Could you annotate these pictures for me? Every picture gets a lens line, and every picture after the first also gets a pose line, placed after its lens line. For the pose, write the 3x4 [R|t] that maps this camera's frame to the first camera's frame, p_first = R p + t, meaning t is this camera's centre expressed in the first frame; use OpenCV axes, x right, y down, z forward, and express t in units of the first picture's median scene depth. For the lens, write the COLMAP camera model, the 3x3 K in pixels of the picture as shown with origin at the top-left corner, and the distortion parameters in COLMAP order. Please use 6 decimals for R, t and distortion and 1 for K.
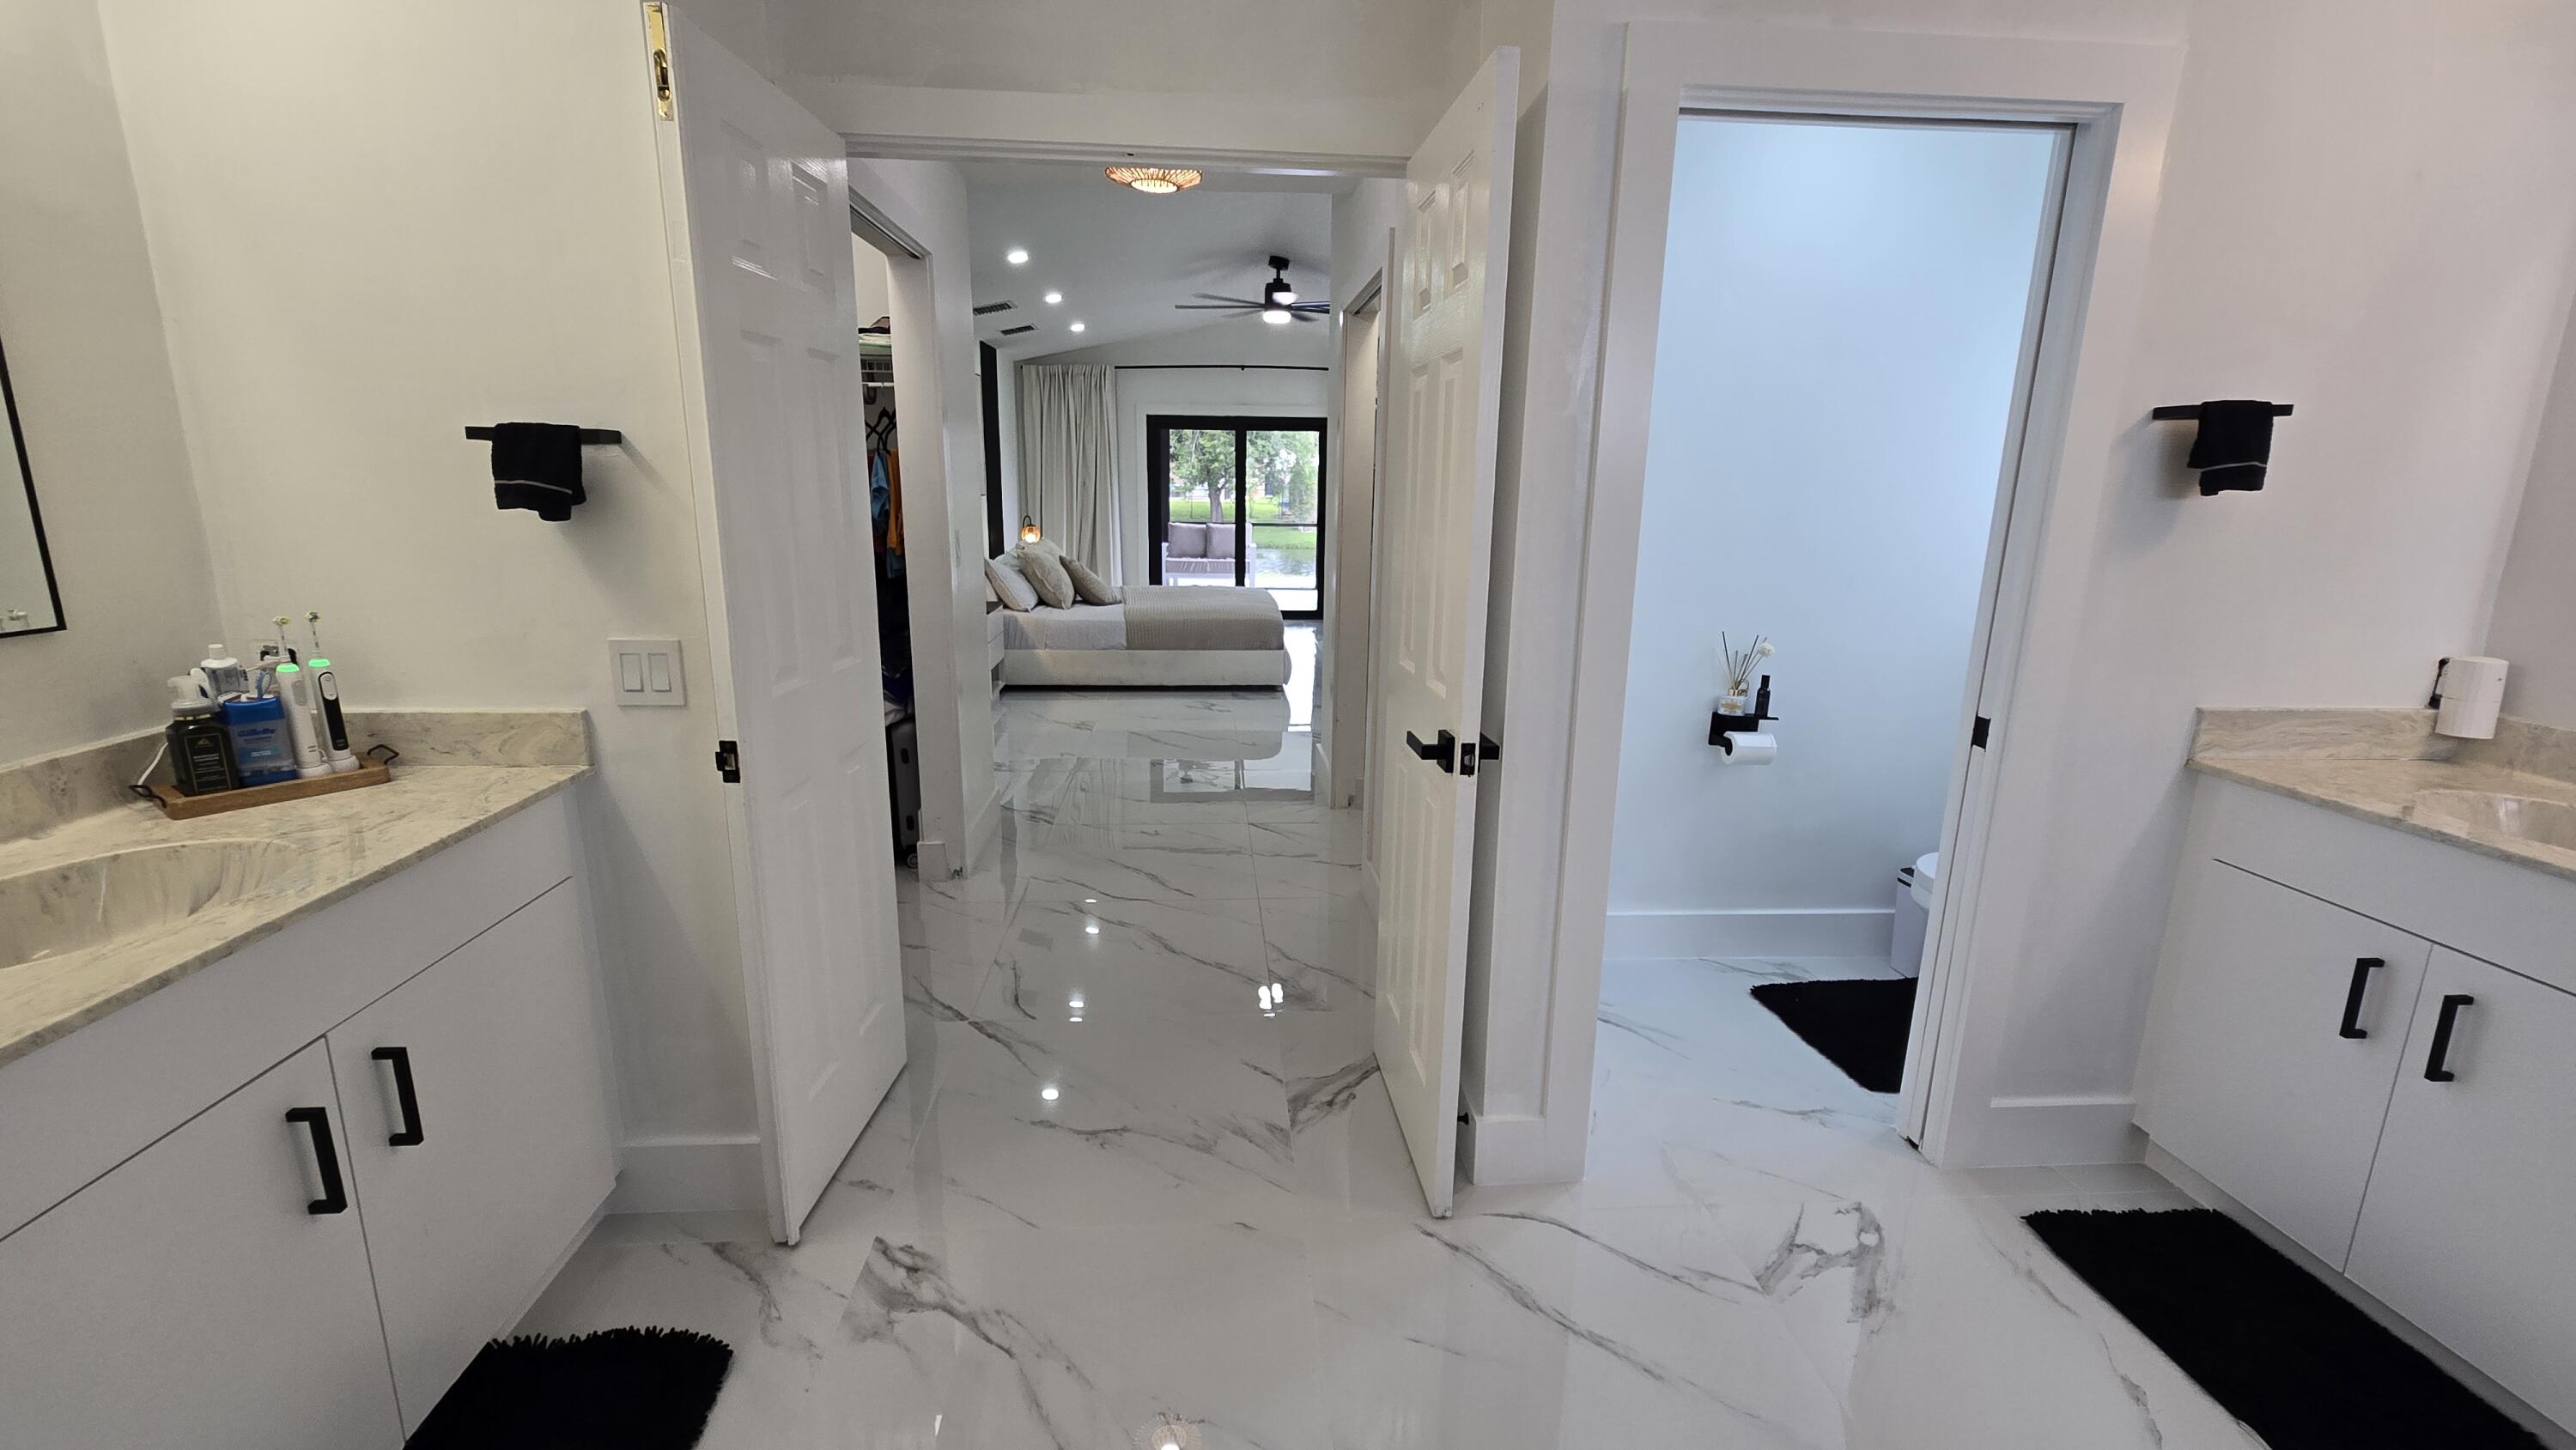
lens RADIAL K [[1058.9, 0, 1276.6], [0, 1058.9, 708.8], [0, 0, 1]] dist [-0.001117, 0.000274]
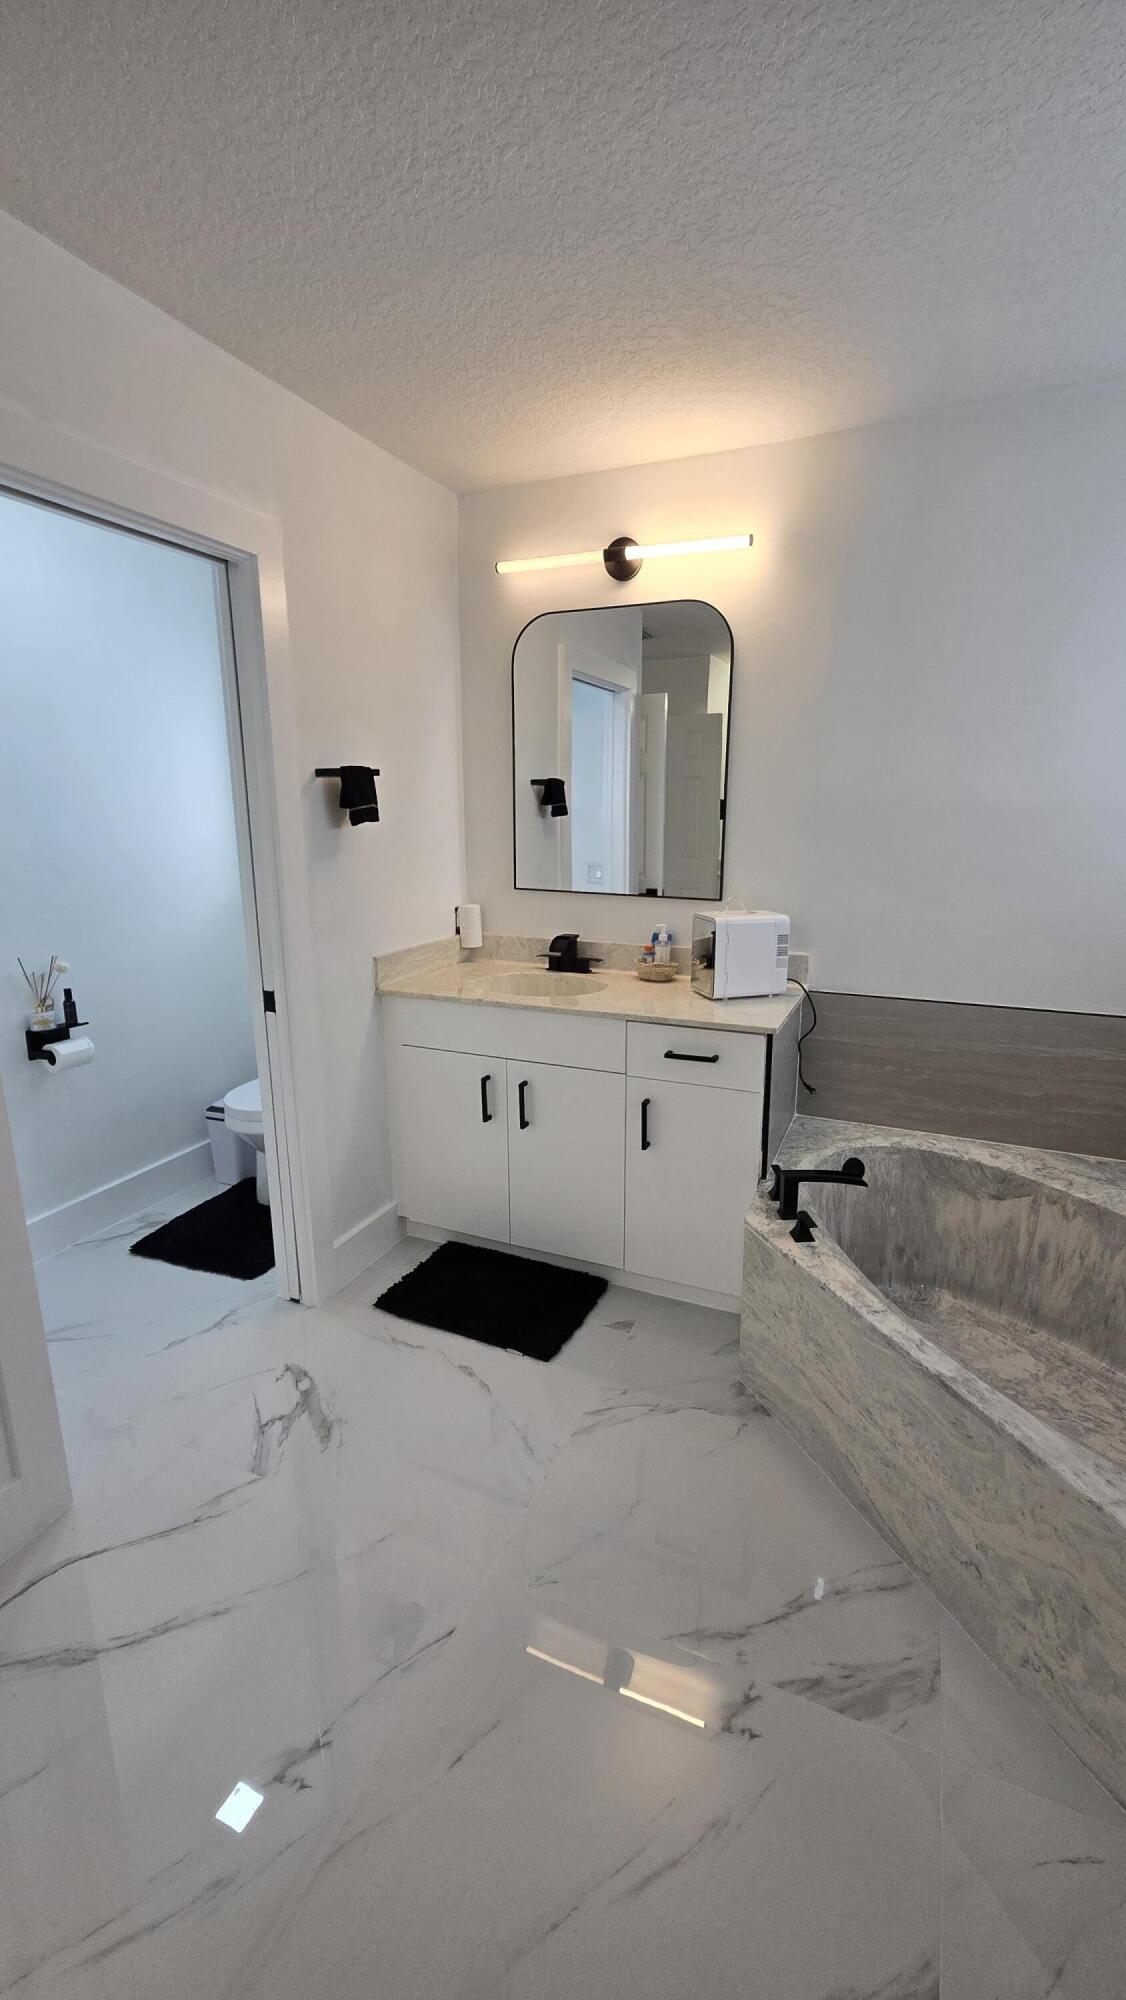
lens RADIAL K [[822.2, 0, 576.2], [0, 822.2, 993.3], [0, 0, 1]] dist [-0.001117, 0.000274]
pose [[0.458172, -0.214950, 0.862482, -0.075354], [0.198045, 0.970615, 0.136693, -0.056092], [-0.866520, 0.108182, 0.487278, 0.131022]]
